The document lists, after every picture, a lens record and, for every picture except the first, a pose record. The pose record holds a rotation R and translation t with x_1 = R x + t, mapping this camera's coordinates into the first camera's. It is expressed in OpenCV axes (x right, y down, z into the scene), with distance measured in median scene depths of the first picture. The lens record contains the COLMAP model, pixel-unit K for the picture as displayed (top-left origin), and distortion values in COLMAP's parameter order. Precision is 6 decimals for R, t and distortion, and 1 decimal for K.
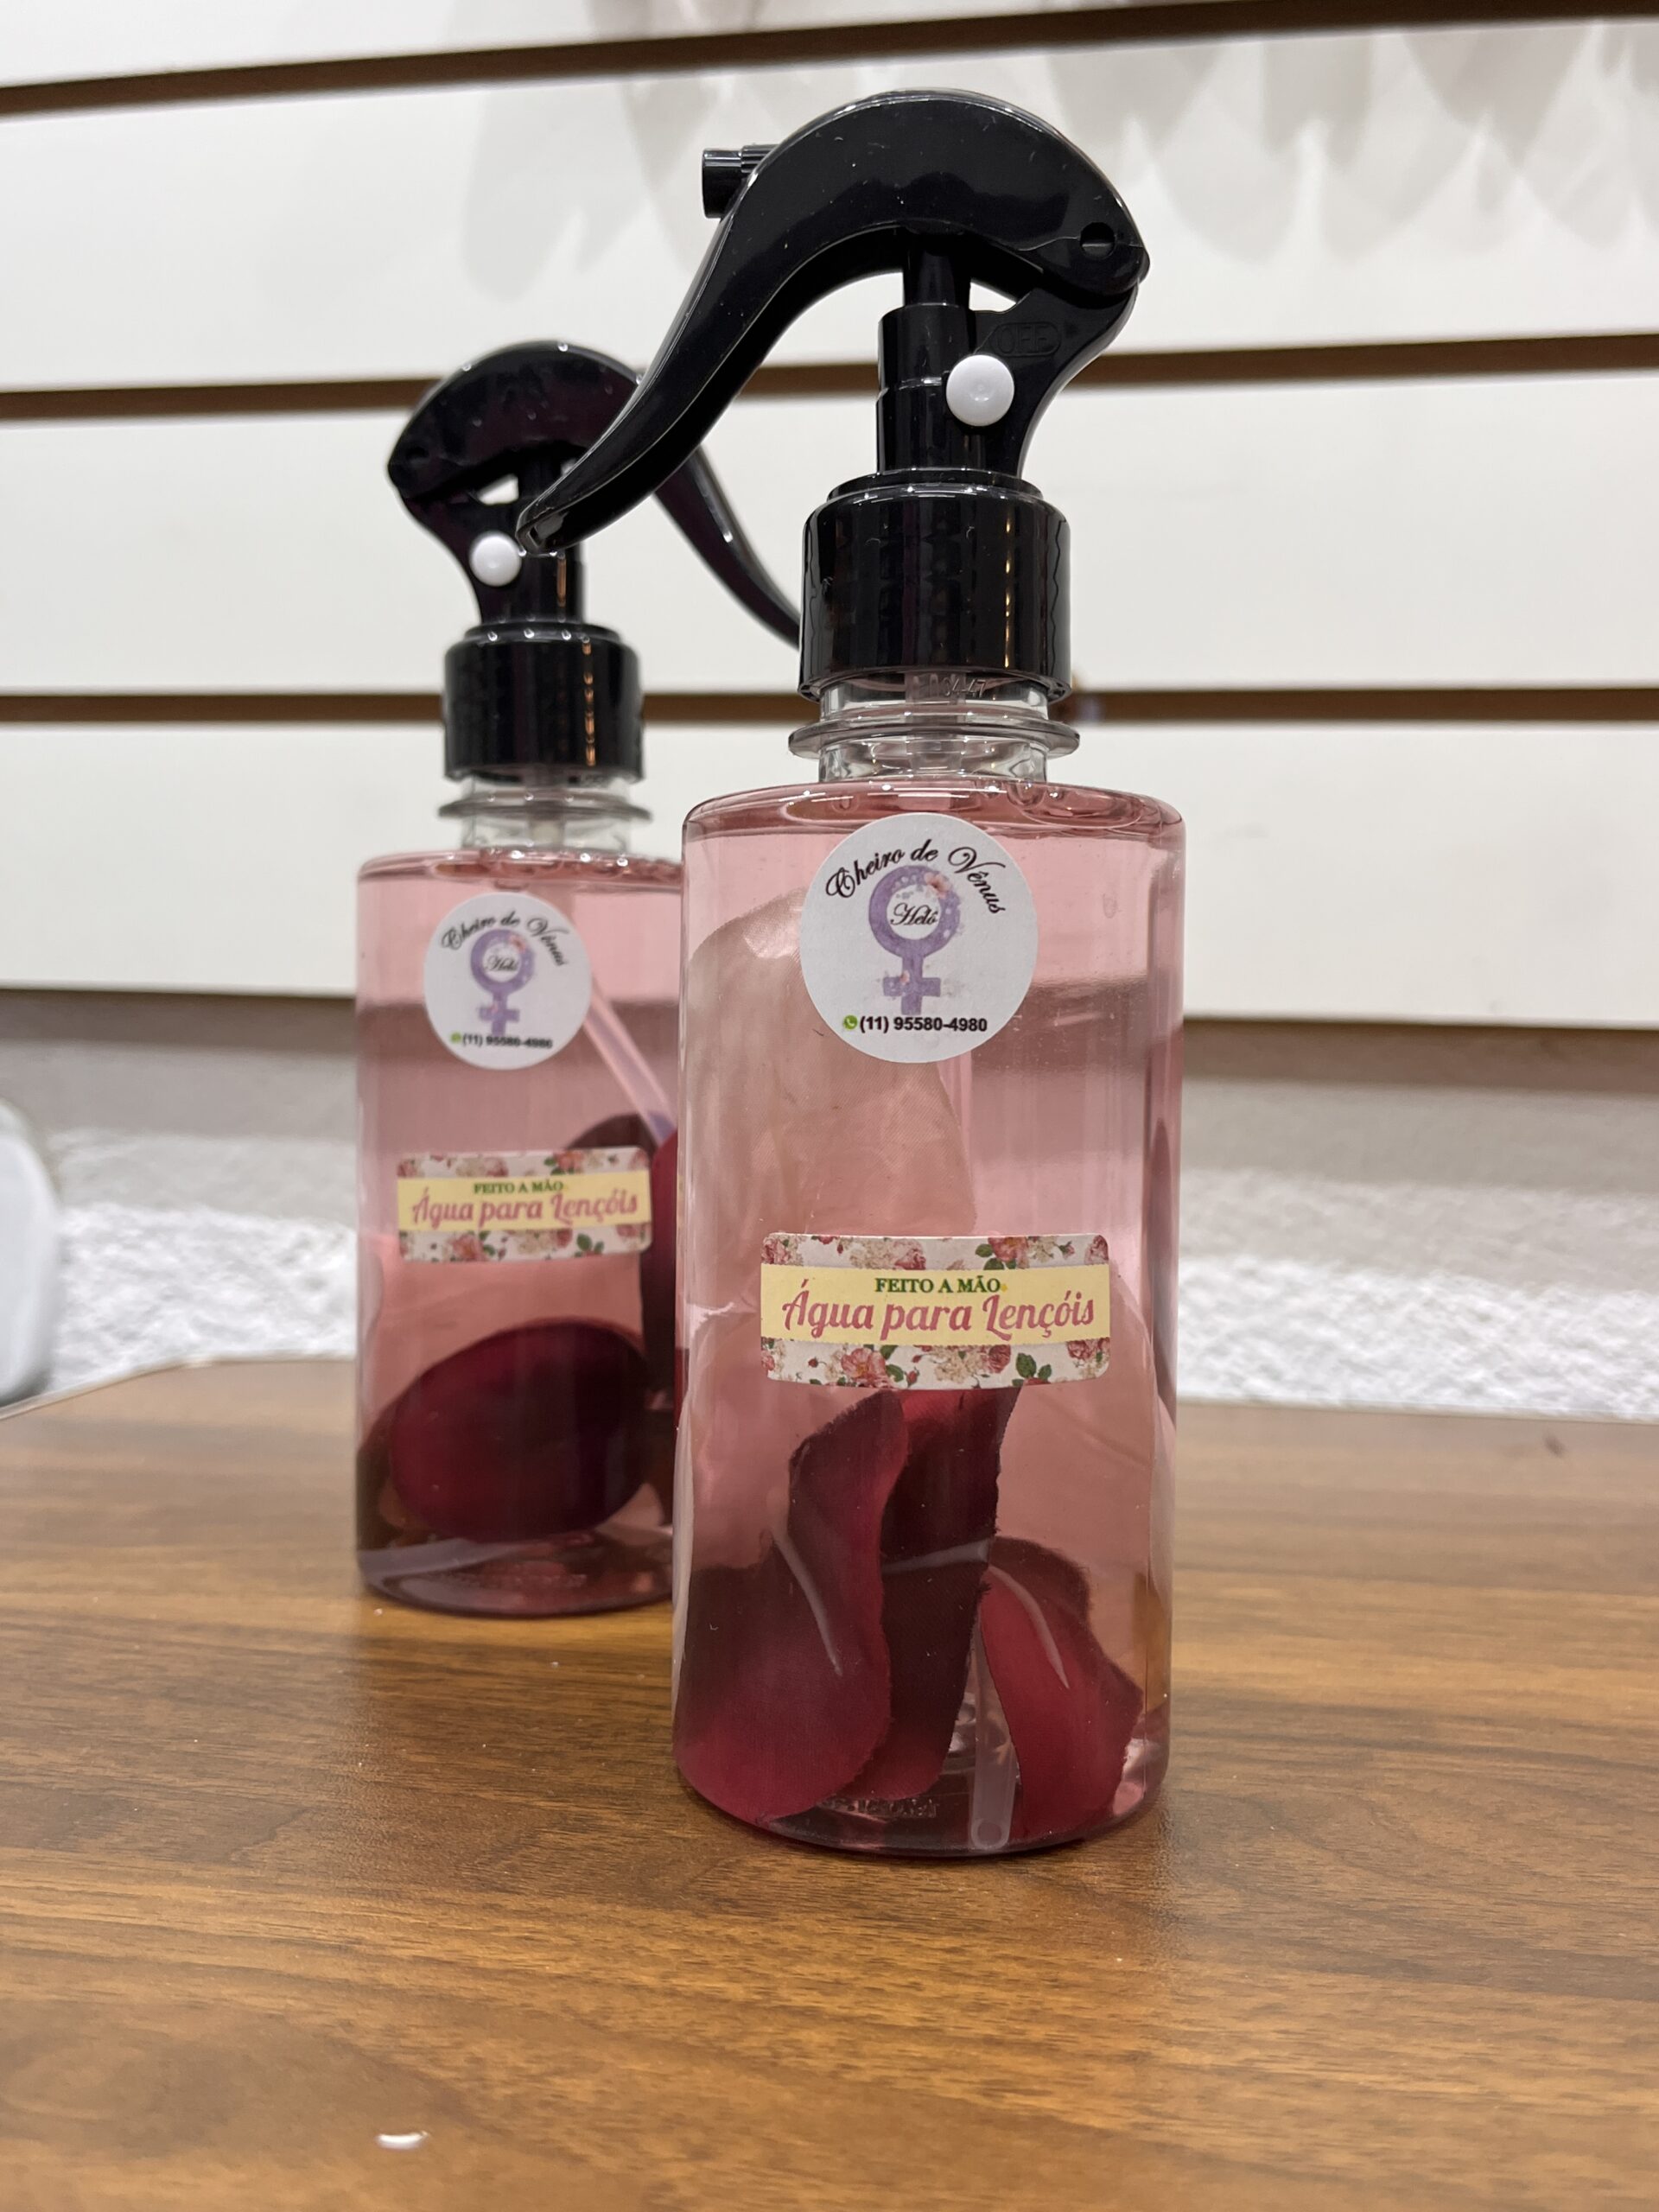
lens RADIAL K [[1905.4, 0, 783.5], [0, 1905.4, 1080.0], [0, 0, 1]] dist [0.036539, -0.018856]
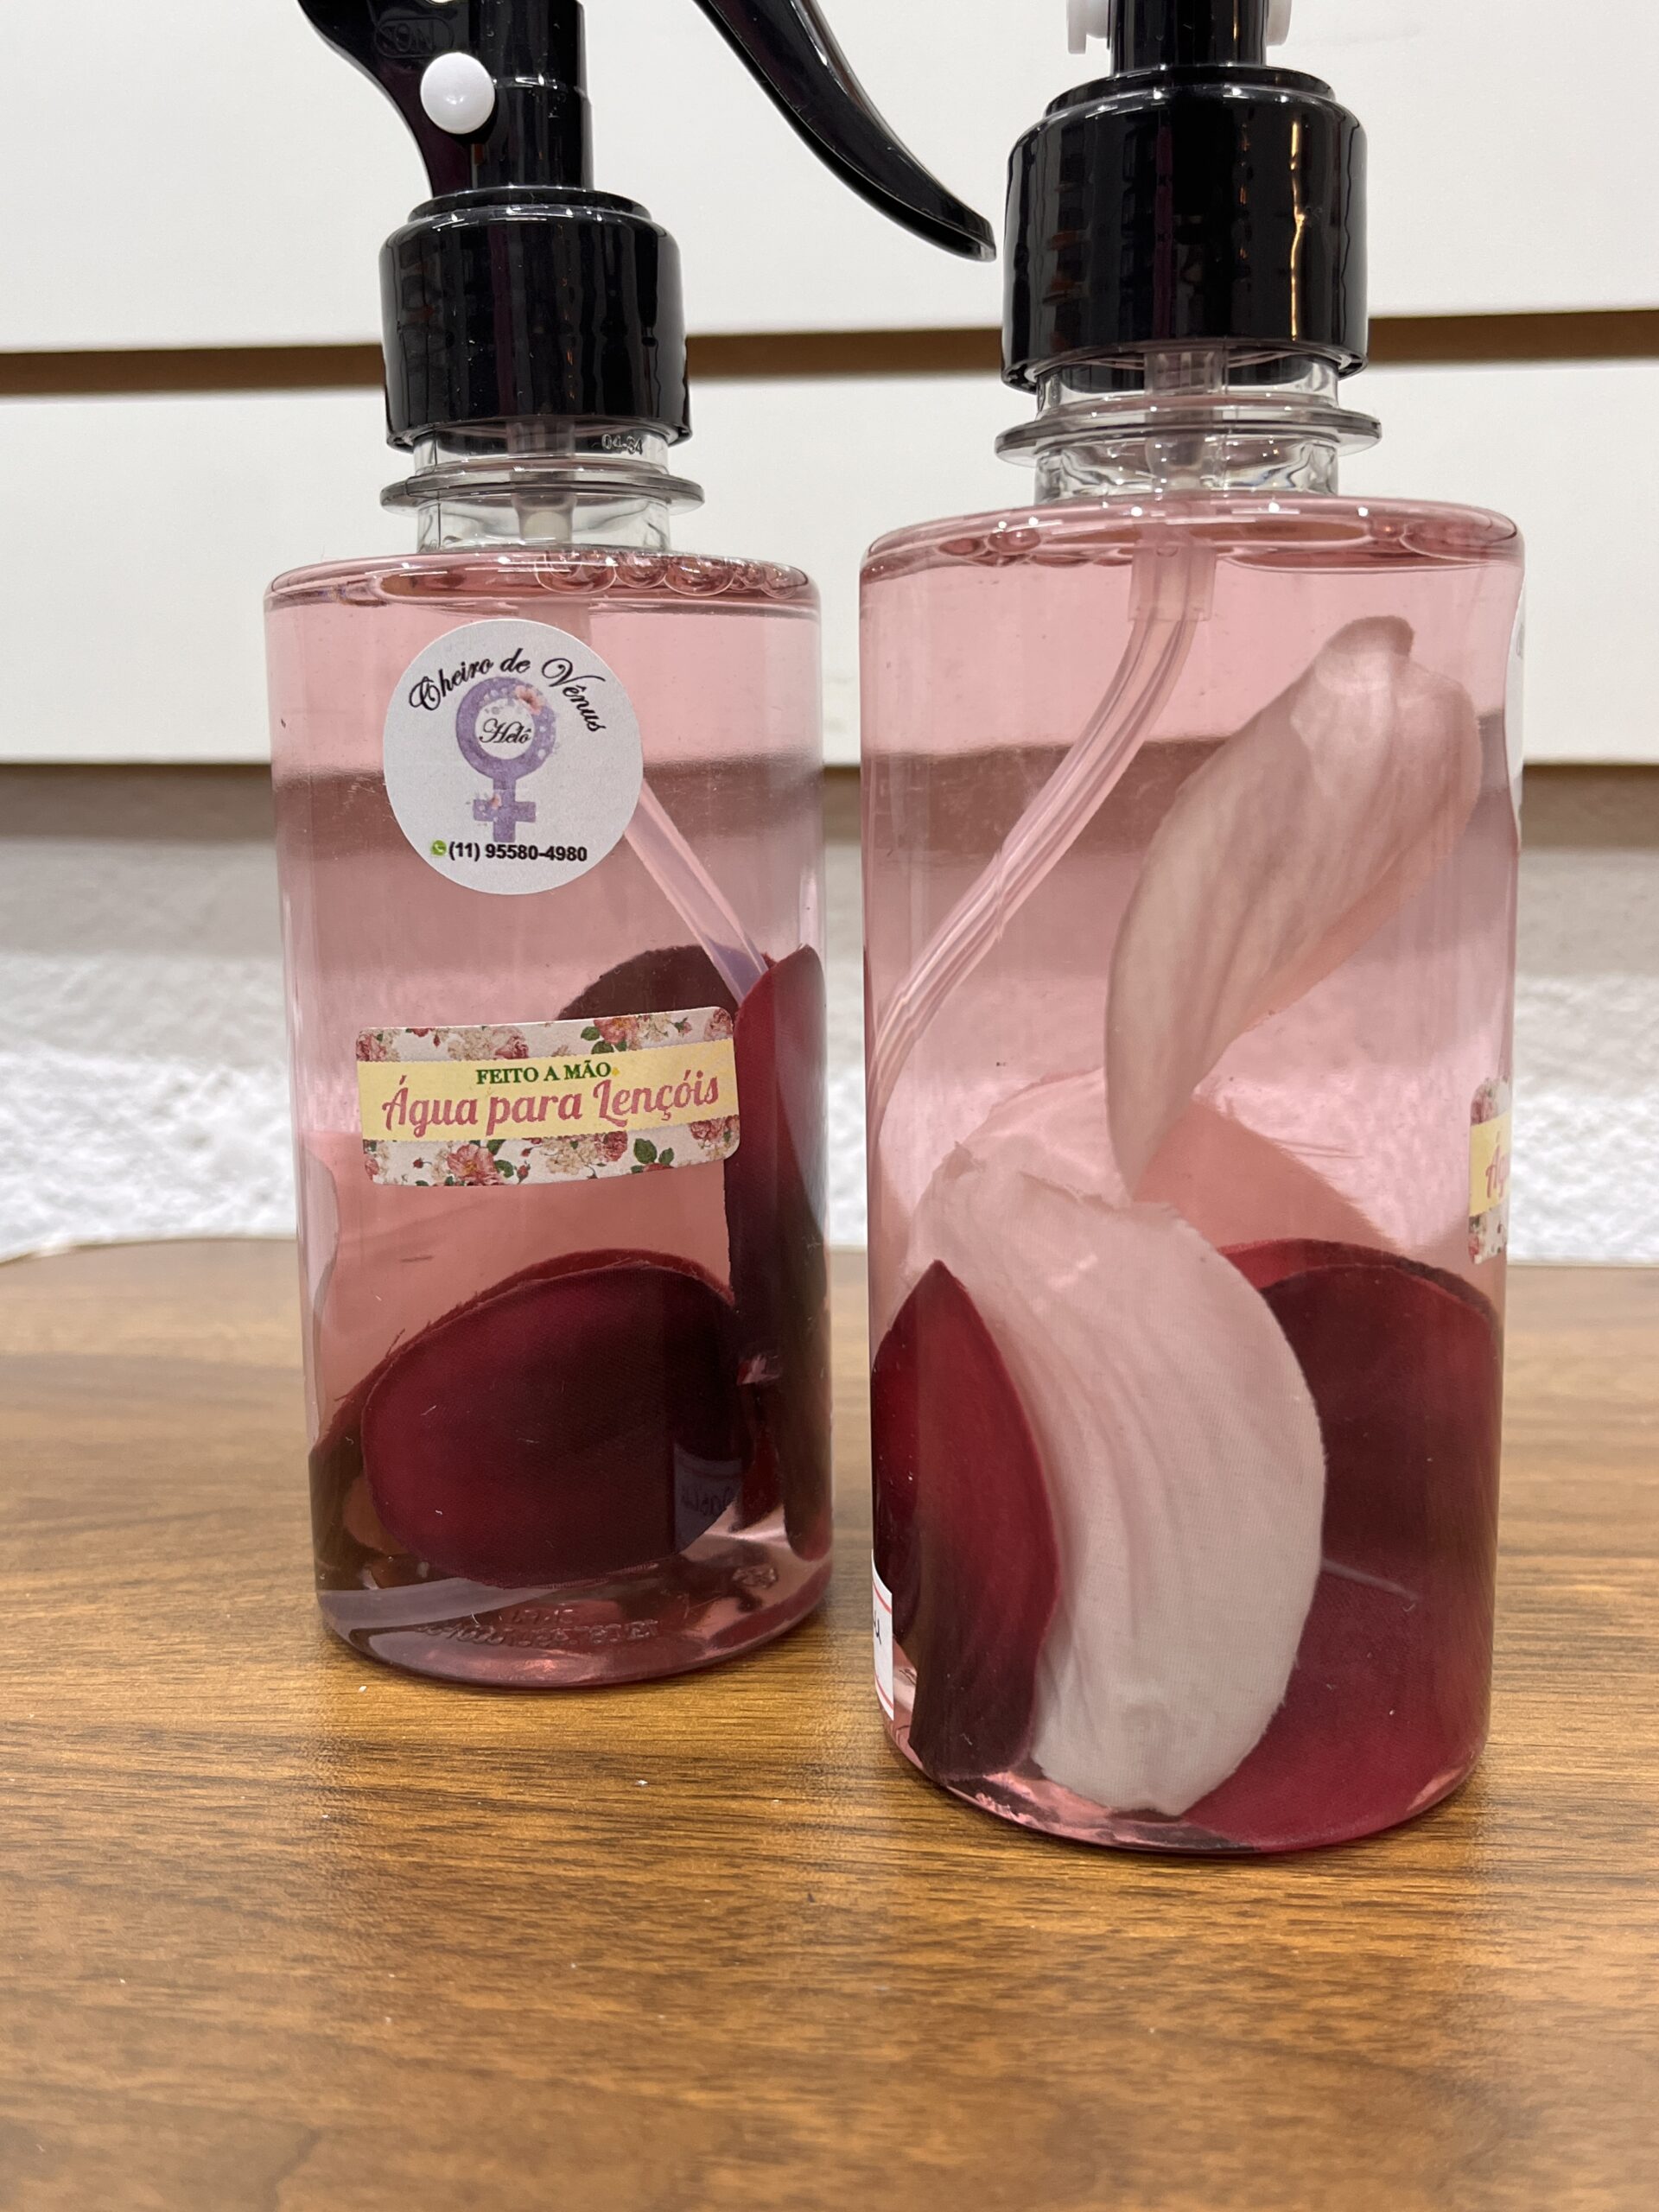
lens RADIAL K [[2293.6, 0, 832.5], [0, 2293.6, 1110.8], [0, 0, 1]] dist [0.012280, 0.000000]
pose [[0.998707, -0.032028, 0.039467, -0.069092], [0.027179, 0.992666, 0.117791, -0.021132], [-0.042950, -0.116566, 0.992254, 0.199541]]
